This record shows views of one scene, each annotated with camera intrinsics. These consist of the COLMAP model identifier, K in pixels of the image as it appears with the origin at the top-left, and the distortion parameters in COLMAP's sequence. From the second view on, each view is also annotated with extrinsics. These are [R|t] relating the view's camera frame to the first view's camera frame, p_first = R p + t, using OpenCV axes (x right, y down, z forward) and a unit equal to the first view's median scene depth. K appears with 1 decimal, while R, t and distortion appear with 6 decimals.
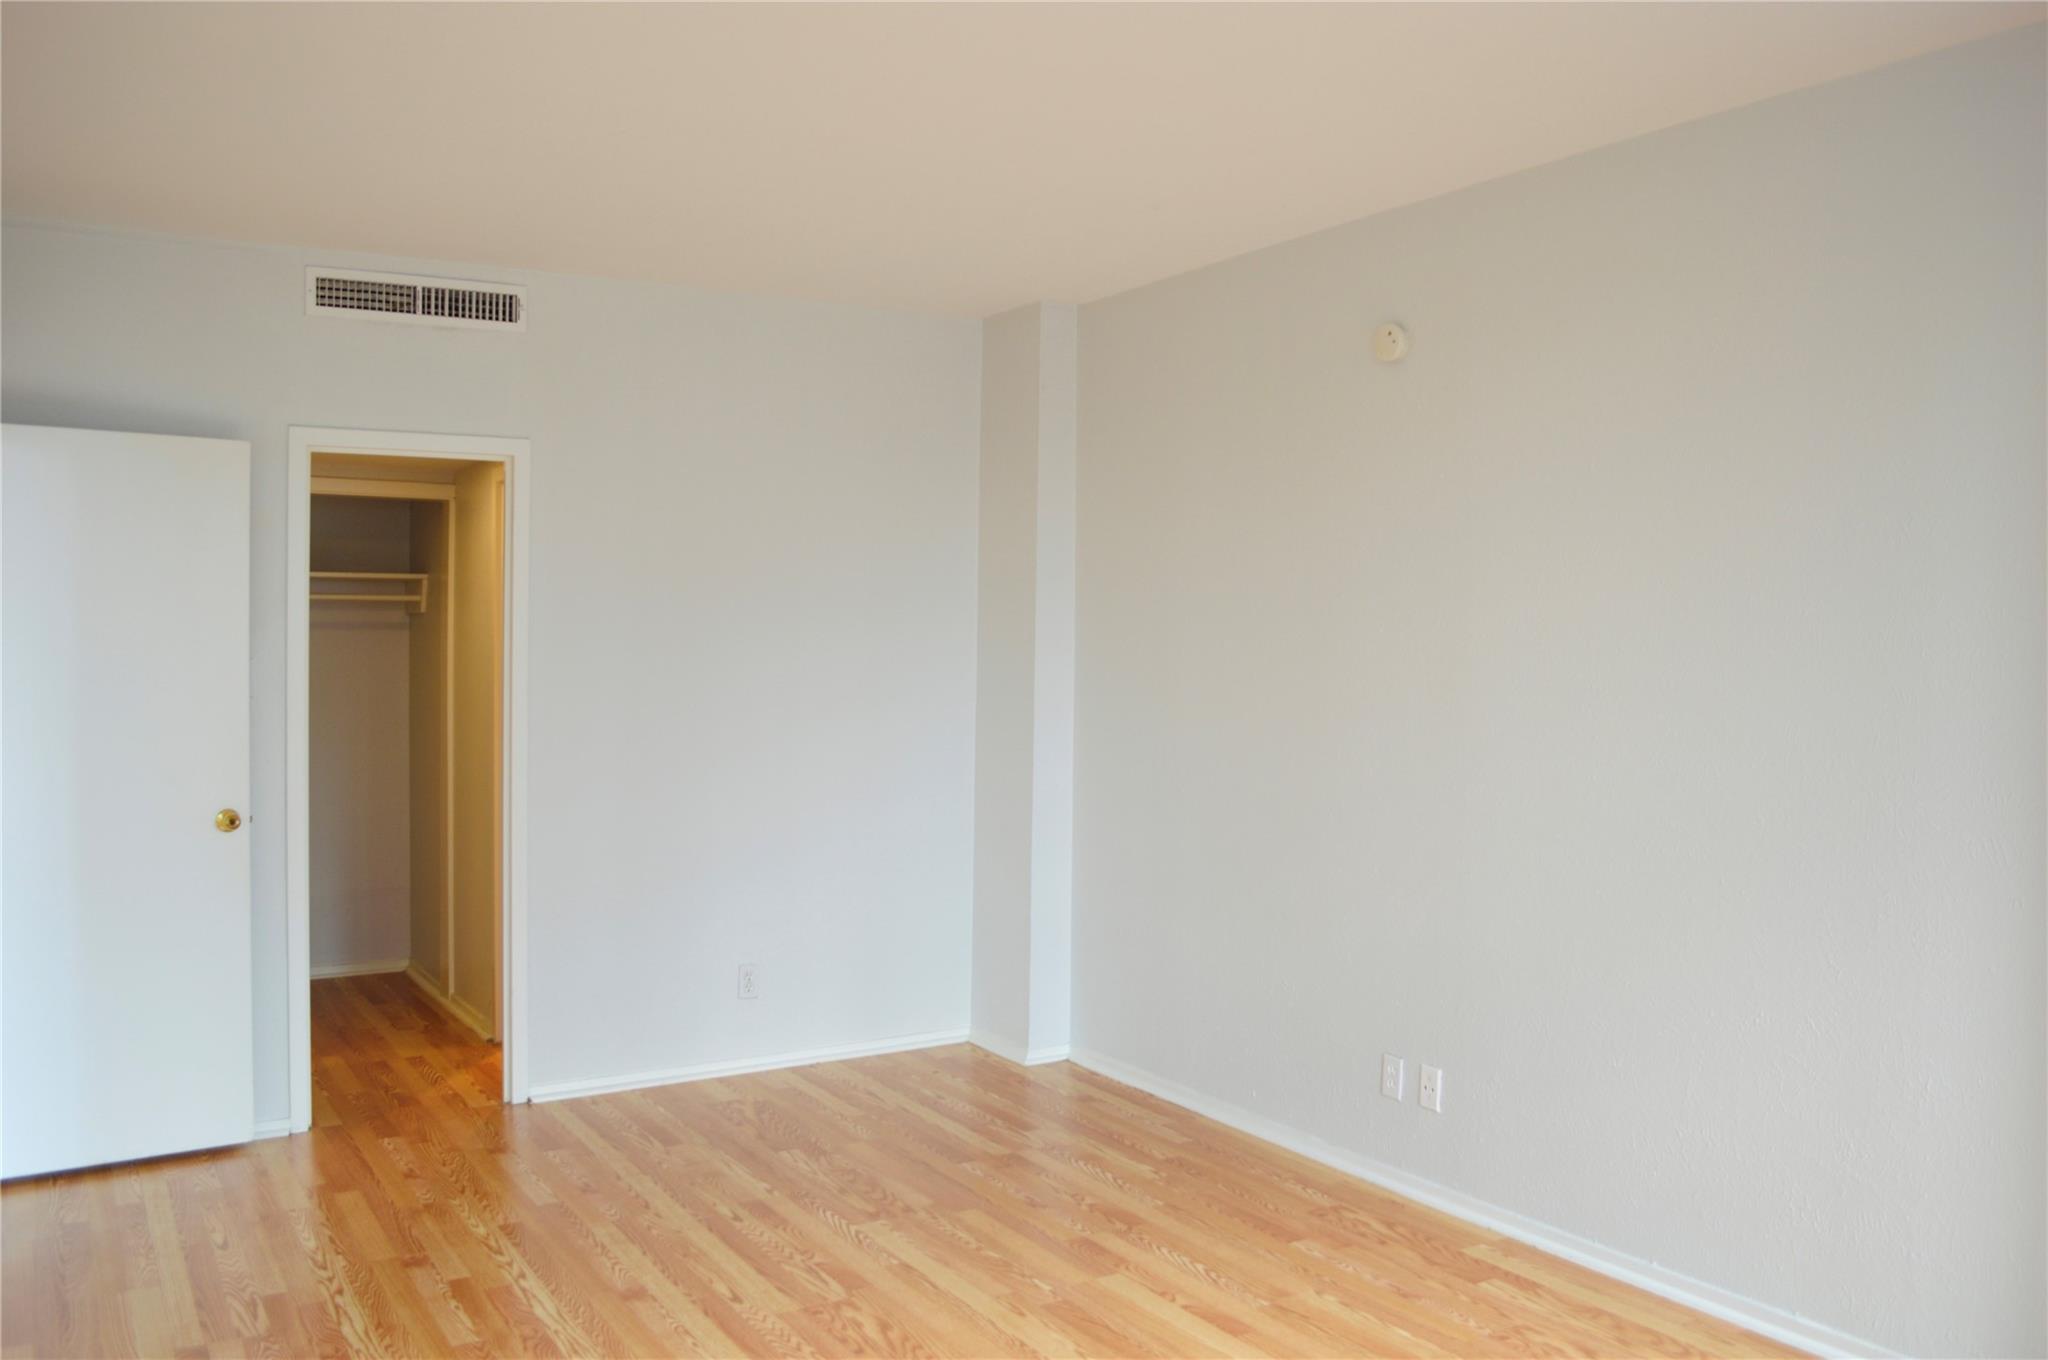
lens RADIAL K [[1720.1, 0, 1120.8], [0, 1720.1, 688.8], [0, 0, 1]] dist [-0.068752, 0.002751]
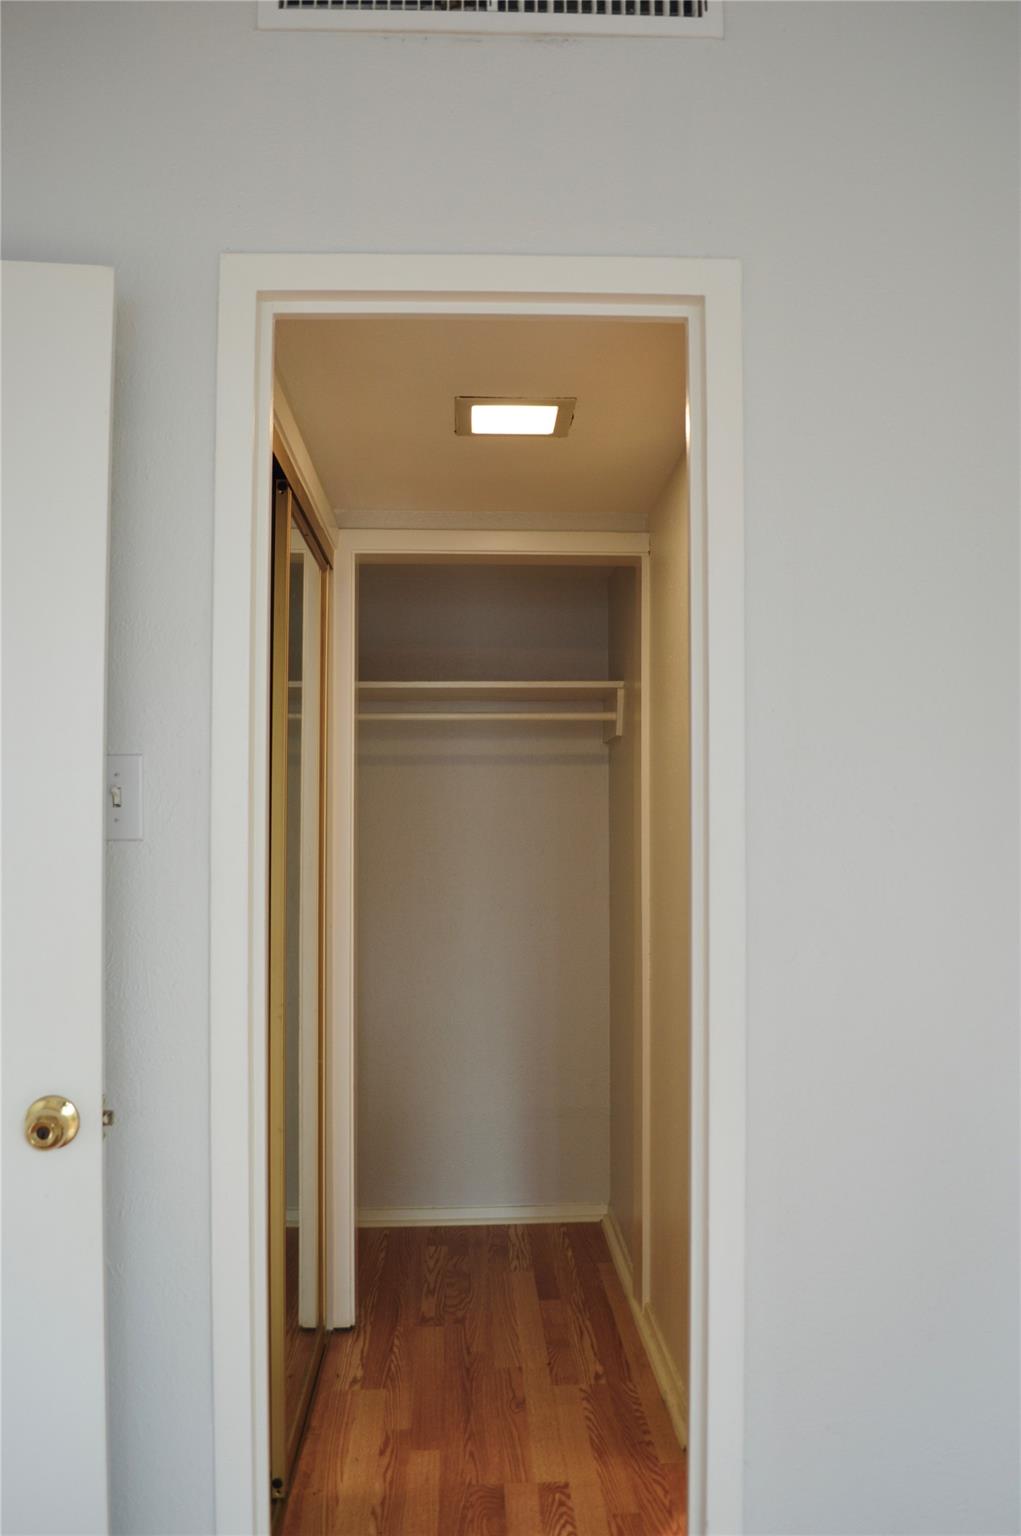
lens RADIAL K [[1297.1, 0, 507.7], [0, 1297.1, 784.0], [0, 0, 1]] dist [-0.075787, 0.007905]
pose [[0.856615, -0.025732, -0.515315, -0.238010], [-0.003160, 0.998475, -0.055112, 0.008301], [0.515947, 0.048838, 0.855227, 0.715339]]
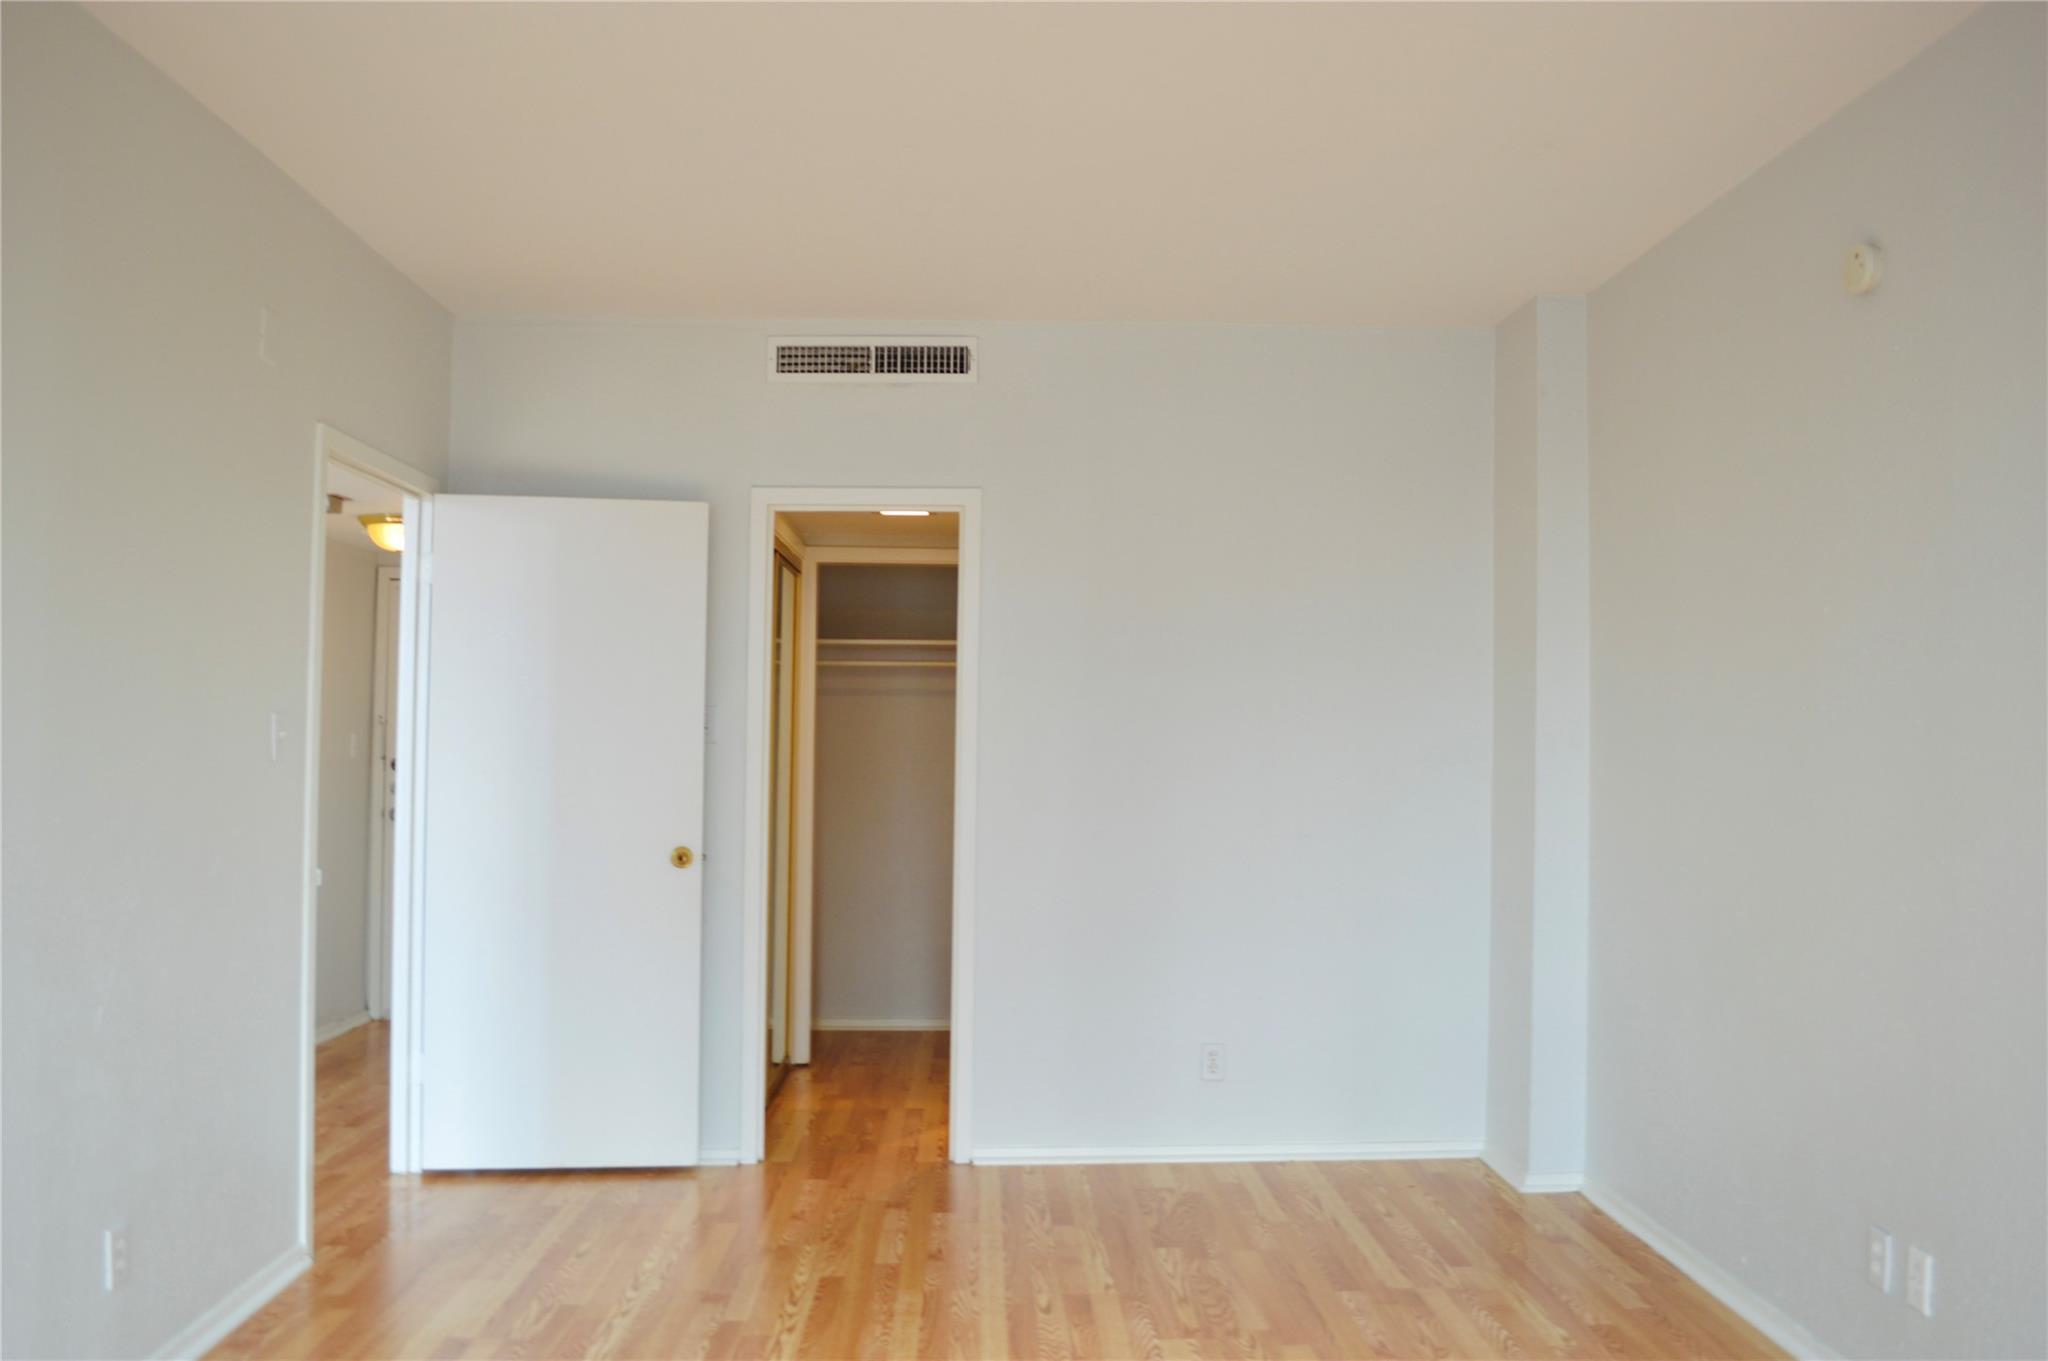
lens RADIAL K [[1729.4, 0, 1024.0], [0, 1729.4, 680.5], [0, 0, 1]] dist [-0.075787, 0.007905]
pose [[0.853148, -0.018367, -0.521345, 0.205931], [-0.015144, 0.998087, -0.059945, 0.026432], [0.521449, 0.059037, 0.851238, 0.166851]]
